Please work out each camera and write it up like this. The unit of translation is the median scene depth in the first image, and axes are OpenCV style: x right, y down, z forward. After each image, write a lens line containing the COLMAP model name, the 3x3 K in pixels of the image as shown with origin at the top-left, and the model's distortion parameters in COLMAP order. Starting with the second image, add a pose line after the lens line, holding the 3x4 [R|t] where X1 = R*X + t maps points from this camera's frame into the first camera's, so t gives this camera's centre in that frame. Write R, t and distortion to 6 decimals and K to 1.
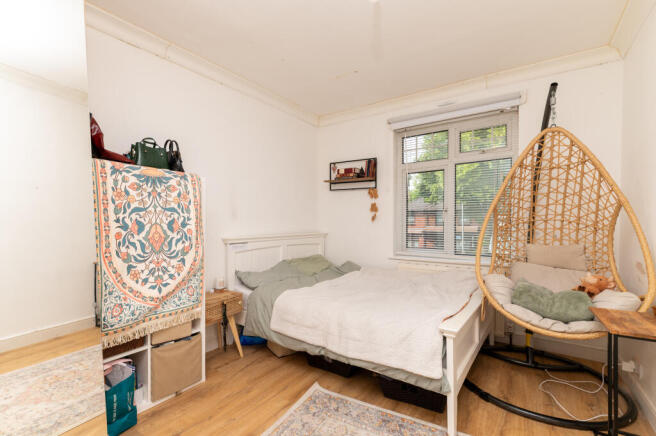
lens RADIAL K [[300.6, 0, 327.5], [0, 300.6, 219.7], [0, 0, 1]] dist [-0.000671, 0.000069]
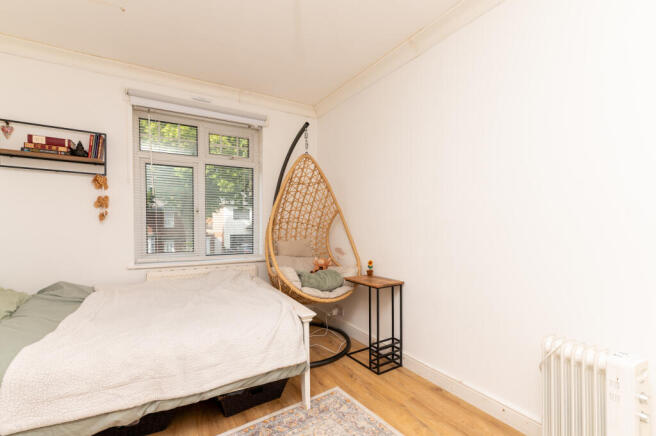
lens RADIAL K [[298.3, 0, 327.9], [0, 298.3, 227.0], [0, 0, 1]] dist [-0.001002, -0.000070]
pose [[0.413547, -0.004312, 0.910473, -0.409337], [-0.012170, 0.999873, 0.010263, 0.008632], [-0.910402, -0.015325, 0.413442, 0.307602]]
